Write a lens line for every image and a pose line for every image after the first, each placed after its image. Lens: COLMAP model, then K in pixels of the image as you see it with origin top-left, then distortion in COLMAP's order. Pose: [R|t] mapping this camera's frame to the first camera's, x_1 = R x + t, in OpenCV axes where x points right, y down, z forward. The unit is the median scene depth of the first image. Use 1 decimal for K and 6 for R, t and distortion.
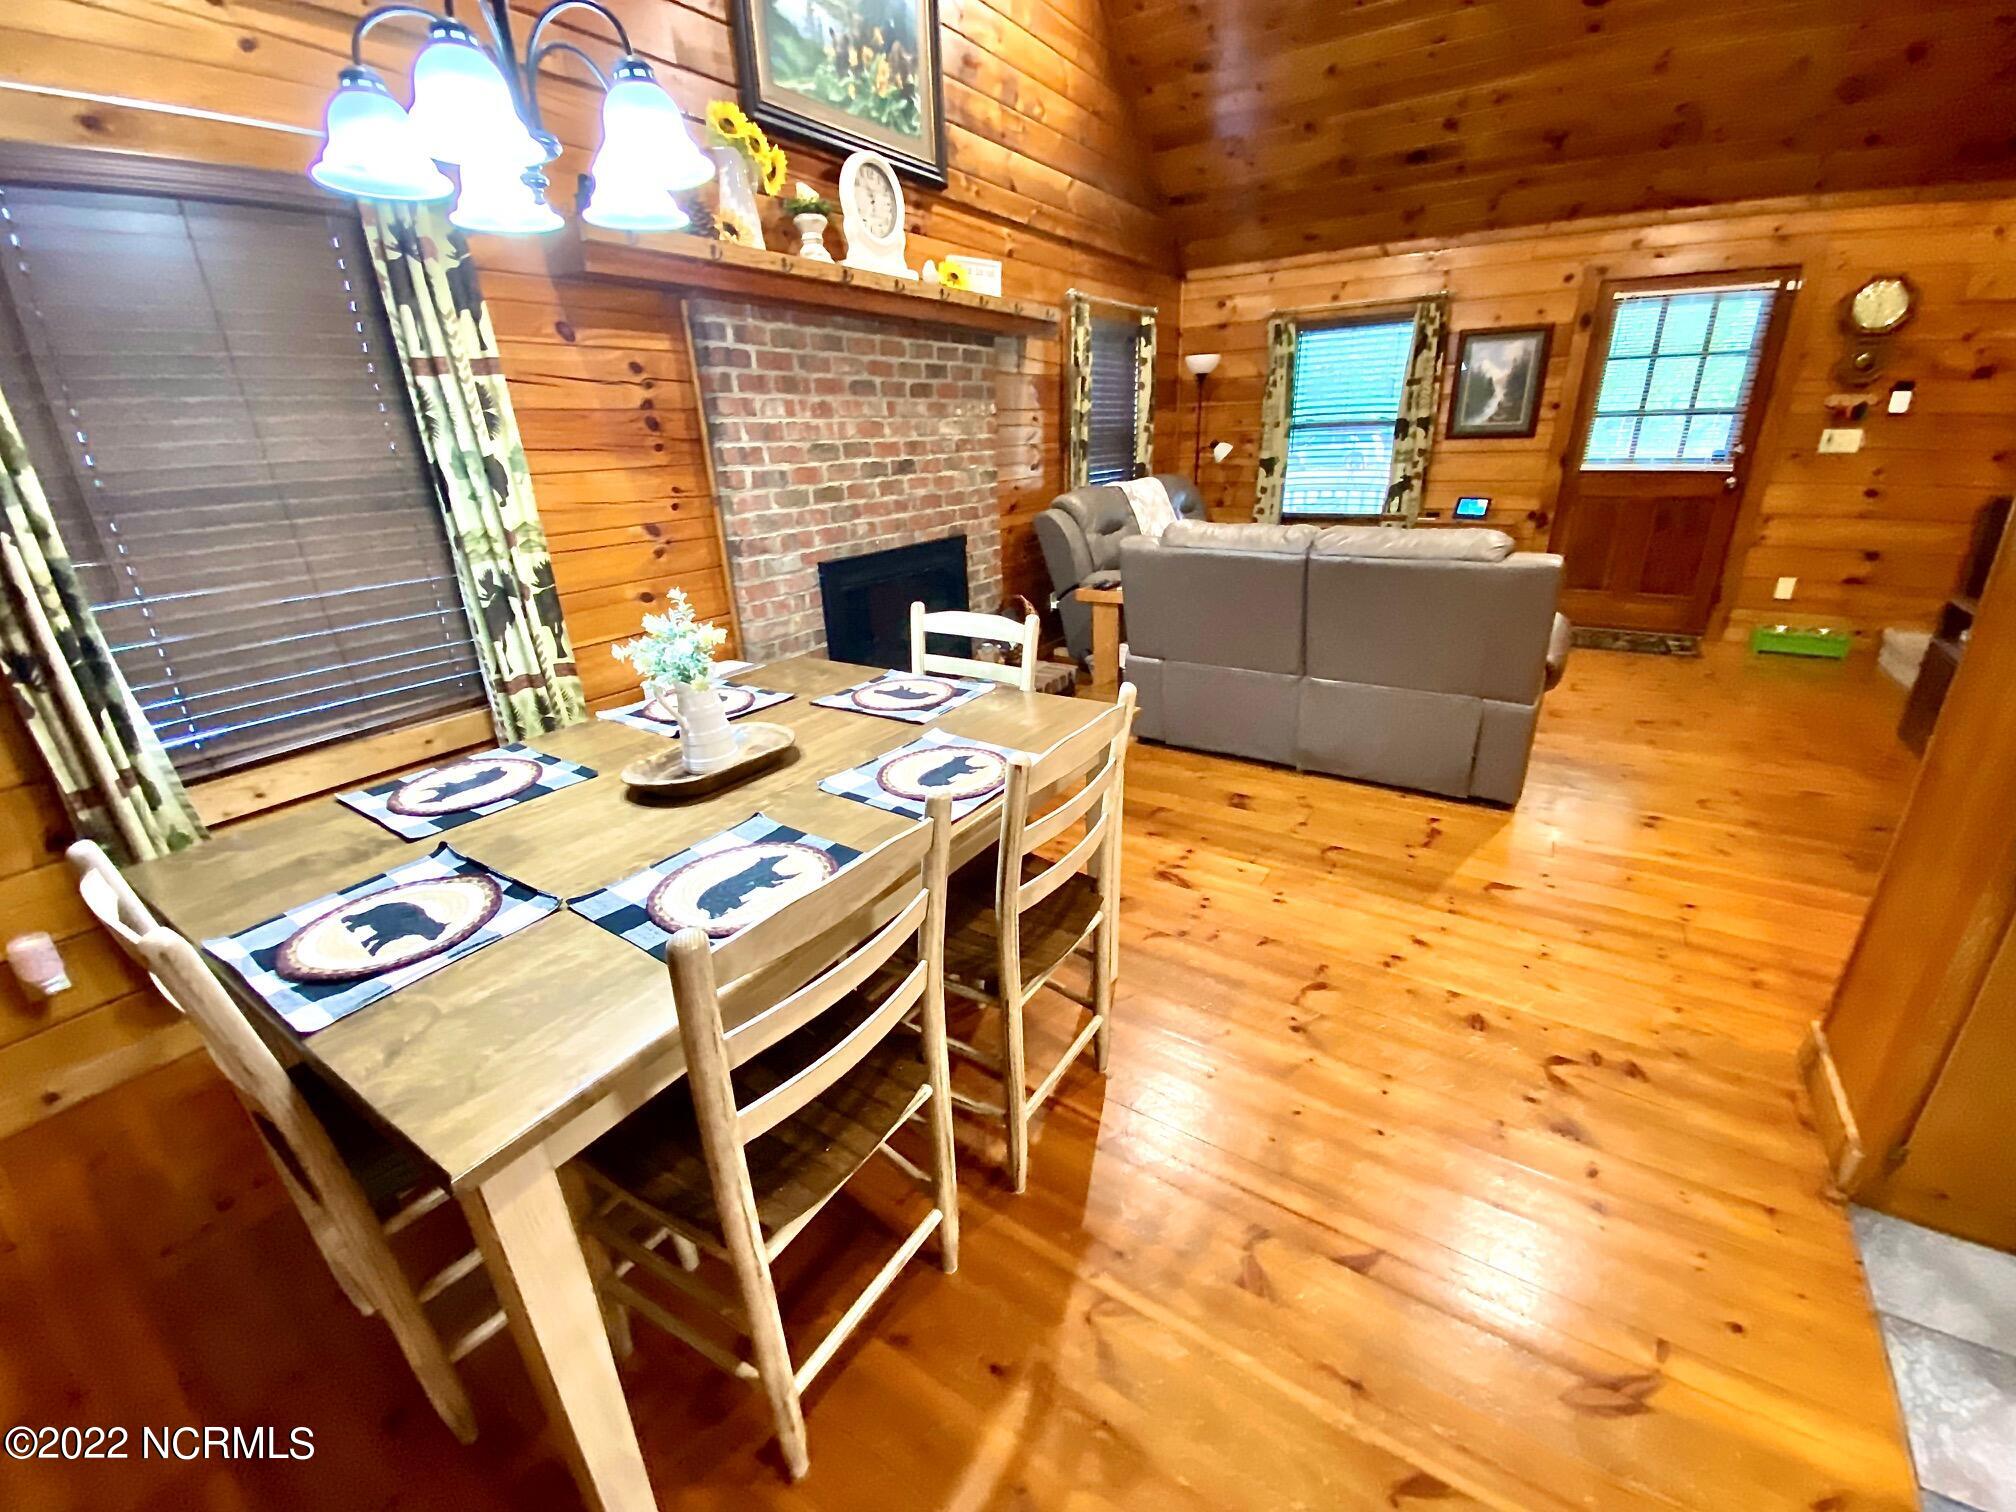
lens RADIAL K [[810.9, 0, 1011.5], [0, 810.9, 754.7], [0, 0, 1]] dist [0.019123, -0.020177]
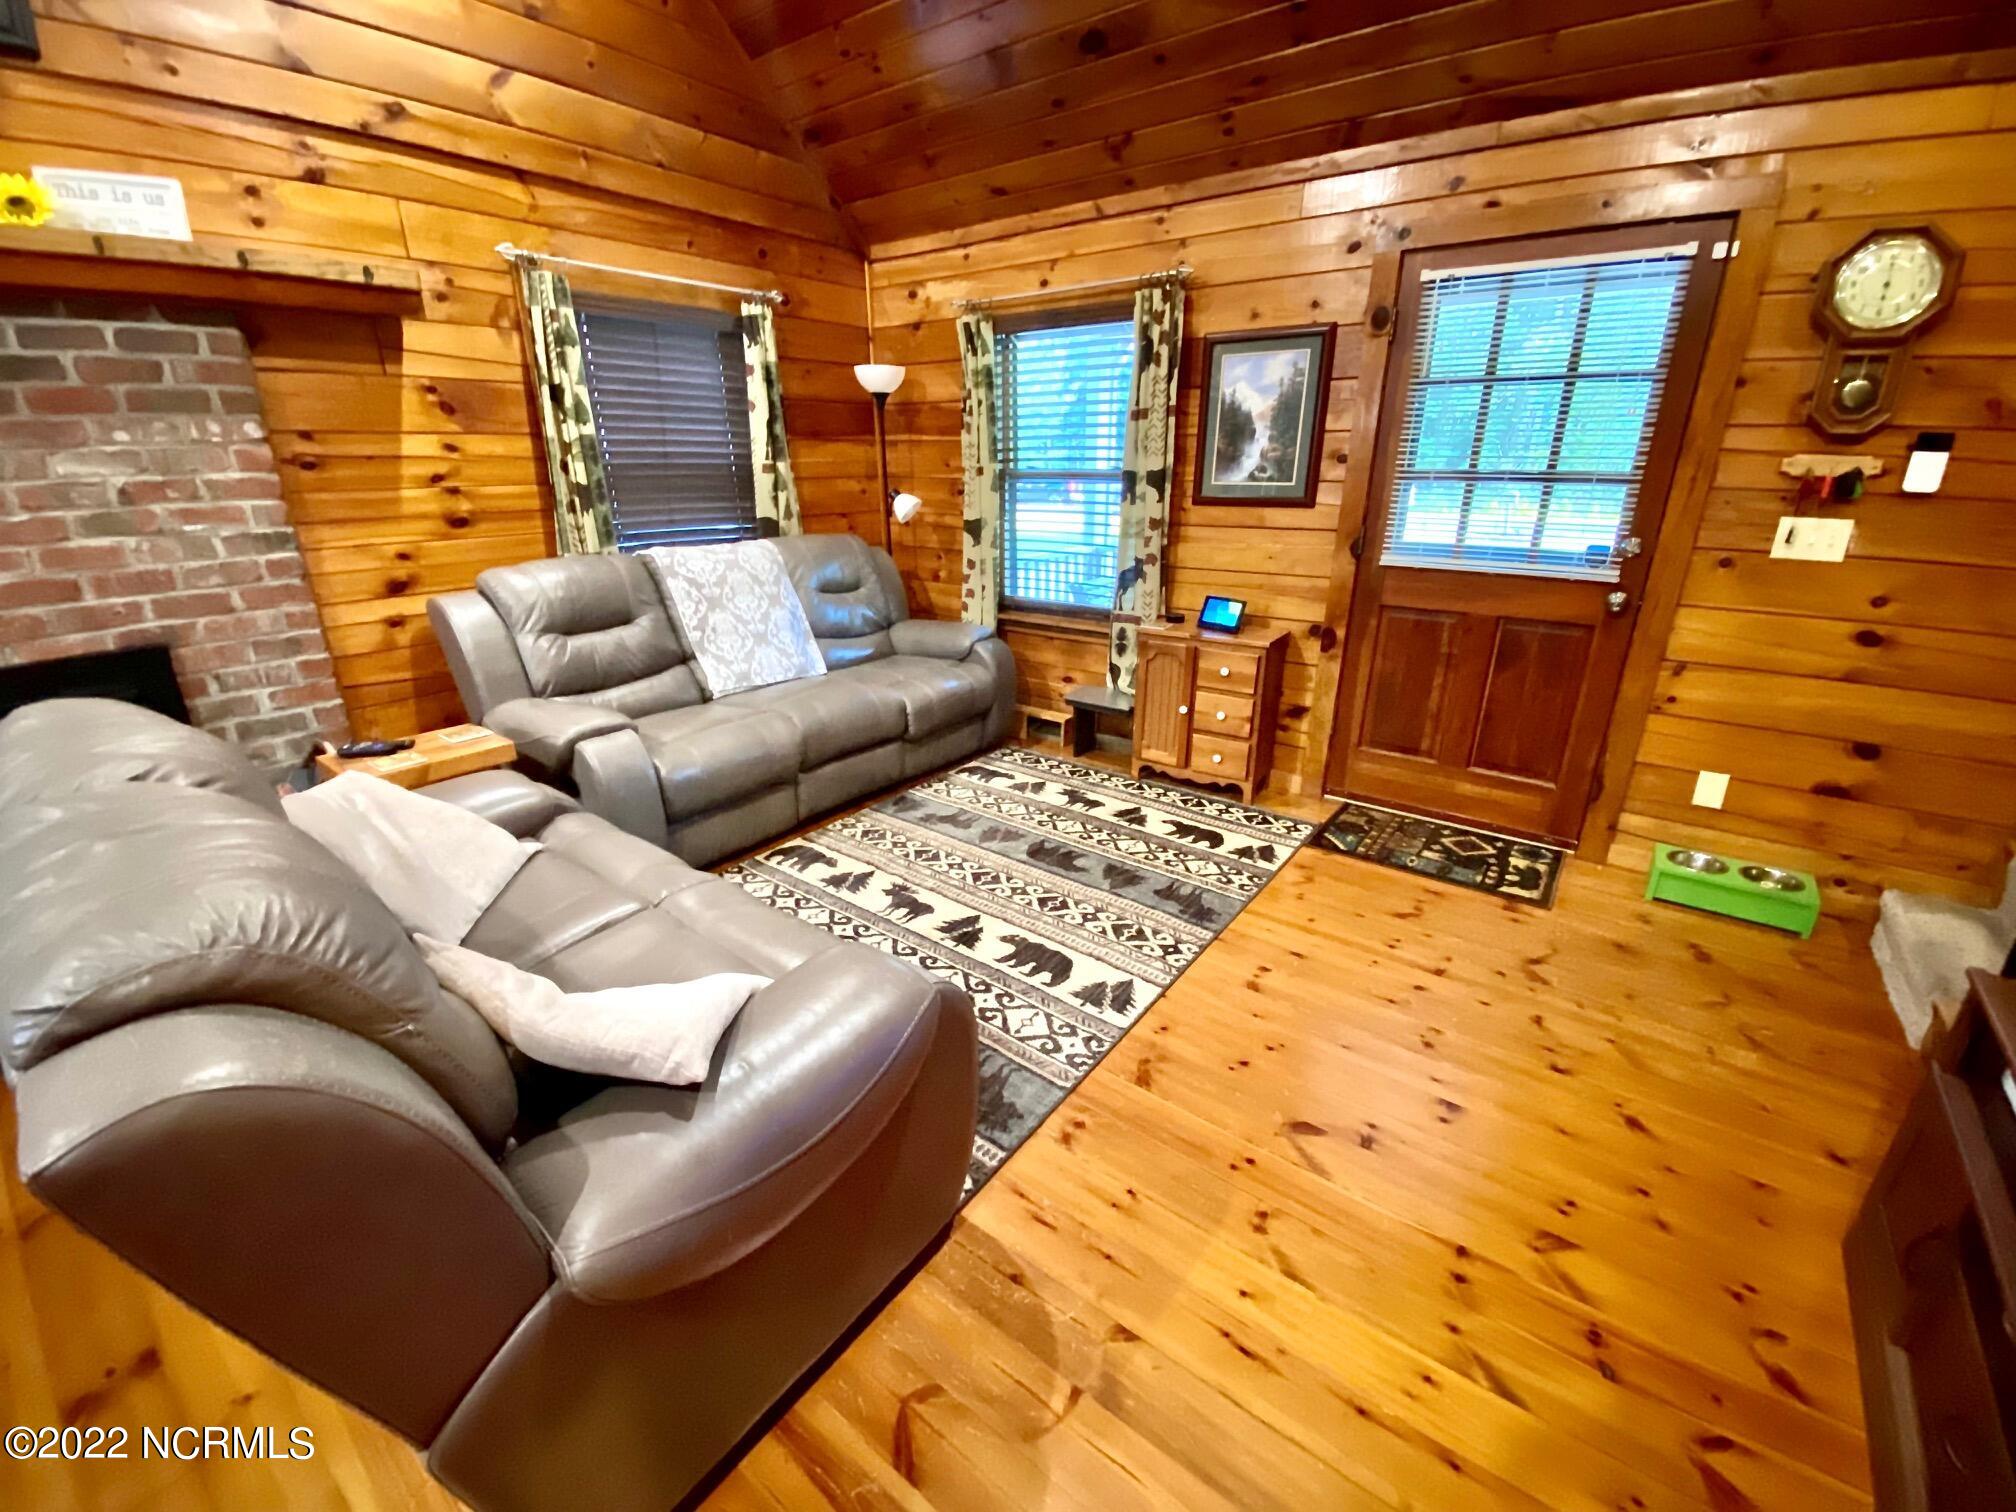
lens RADIAL K [[810.9, 0, 1011.5], [0, 810.9, 754.7], [0, 0, 1]] dist [0.019123, -0.020177]
pose [[0.996953, 0.056588, -0.053694, 0.669524], [-0.058049, 0.997974, -0.026049, -0.252230], [0.052111, 0.029086, 0.998218, 0.547770]]
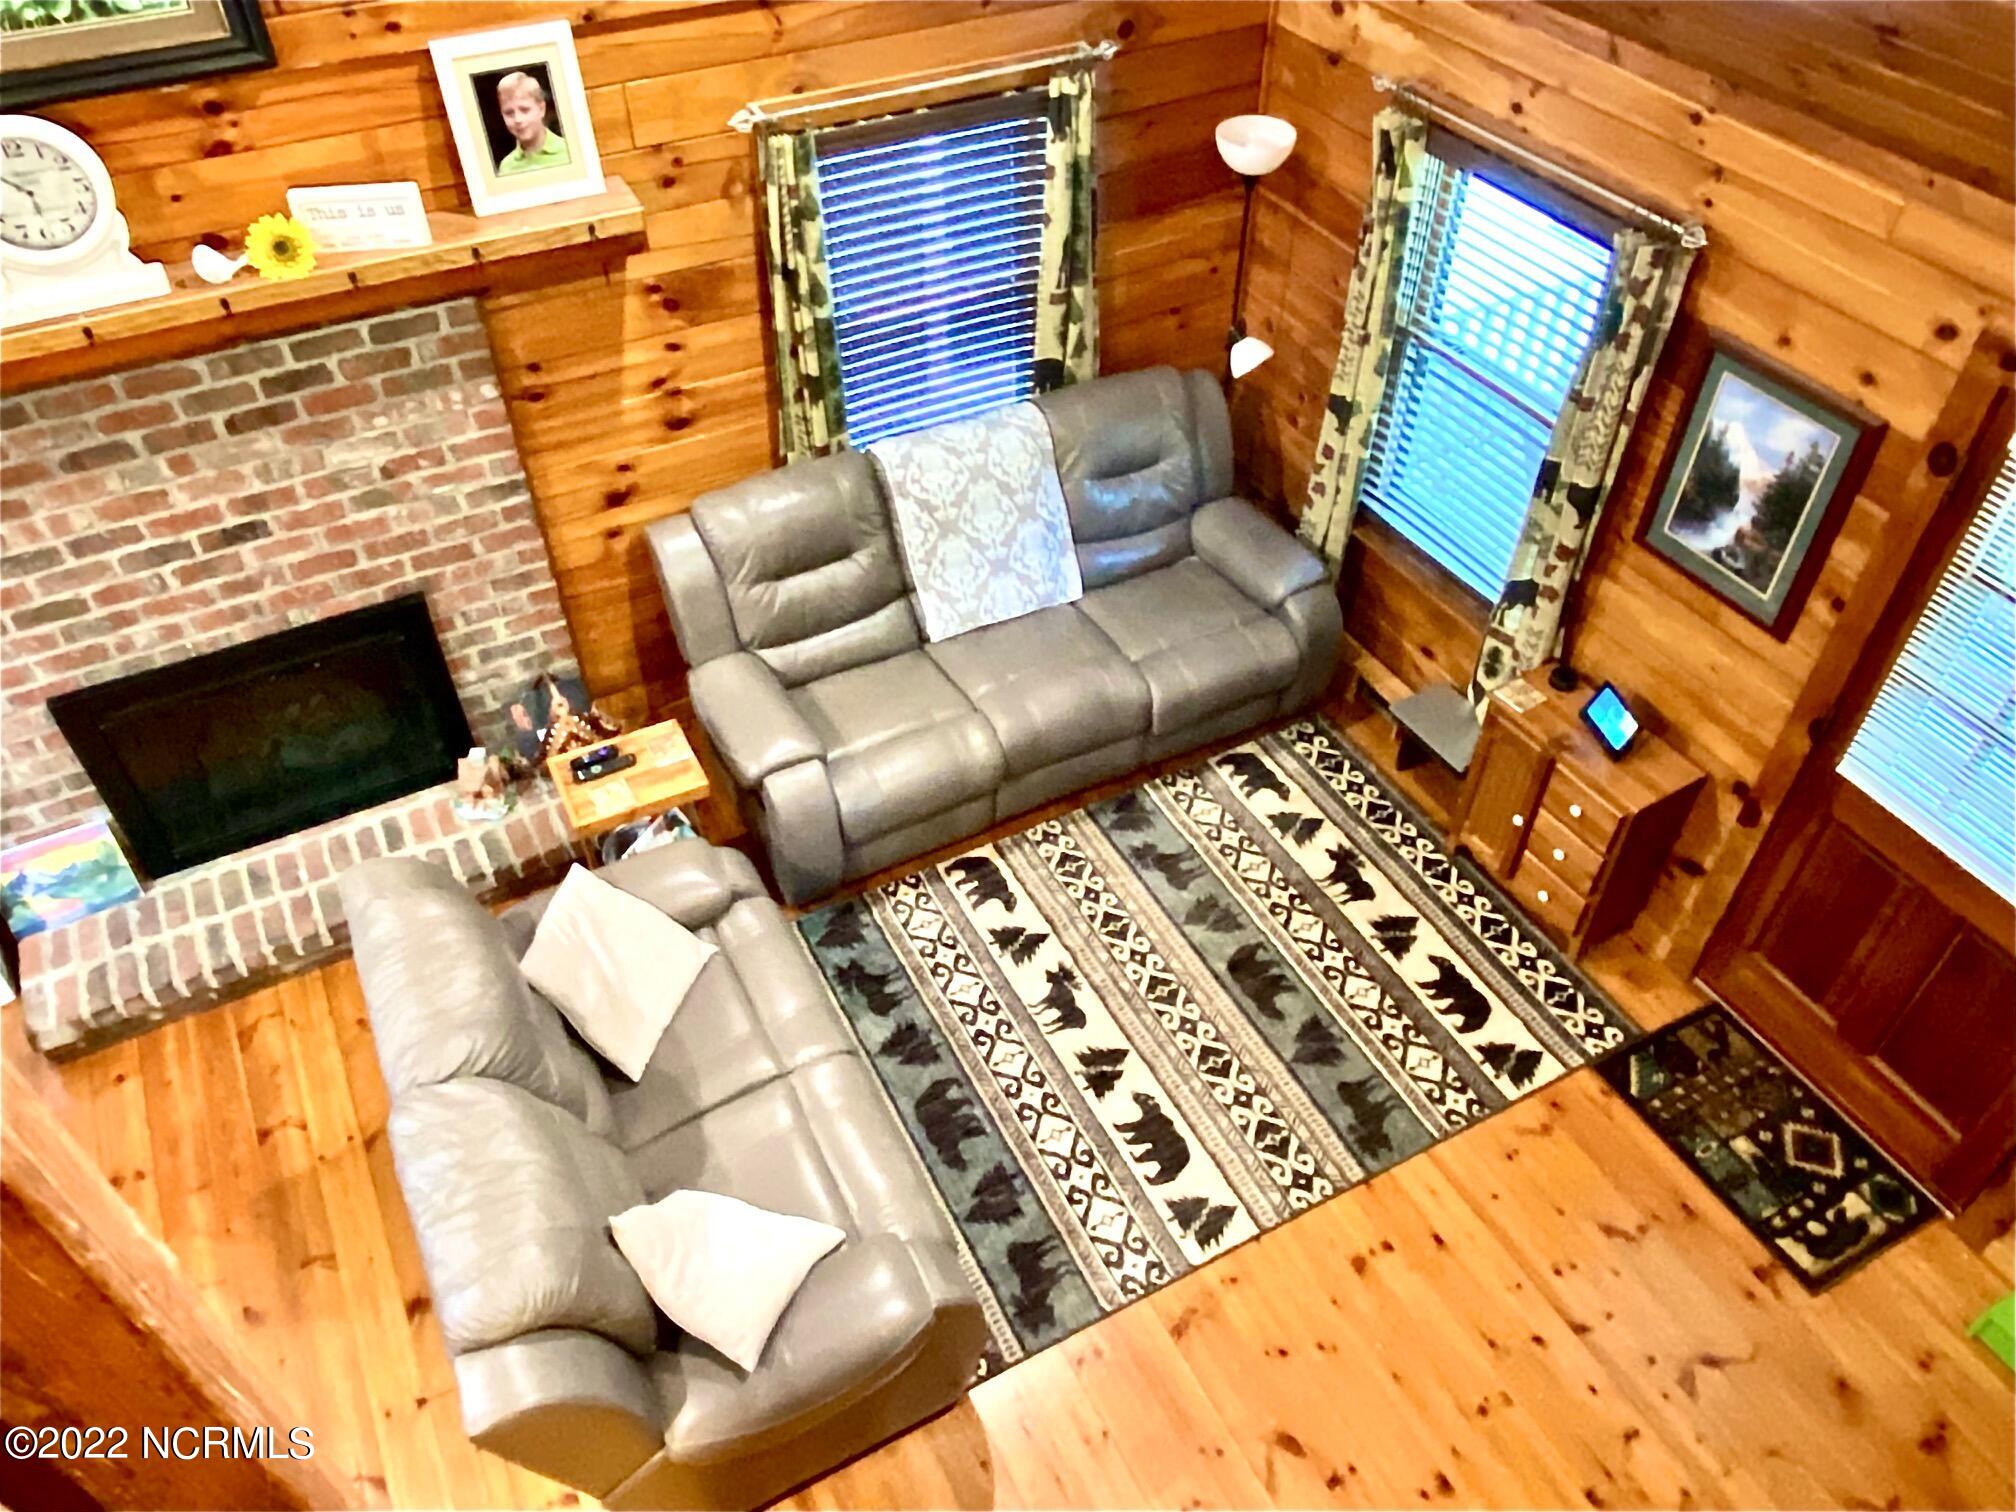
lens RADIAL K [[1455.2, 0, 1008.0], [0, 1455.2, 756.0], [0, 0, 1]] dist [0.051218, -0.084237]
pose [[0.874262, 0.363494, -0.321774, 0.822755], [-0.210581, 0.881184, 0.423286, -0.834229], [0.437404, -0.302303, 0.846930, 0.290557]]
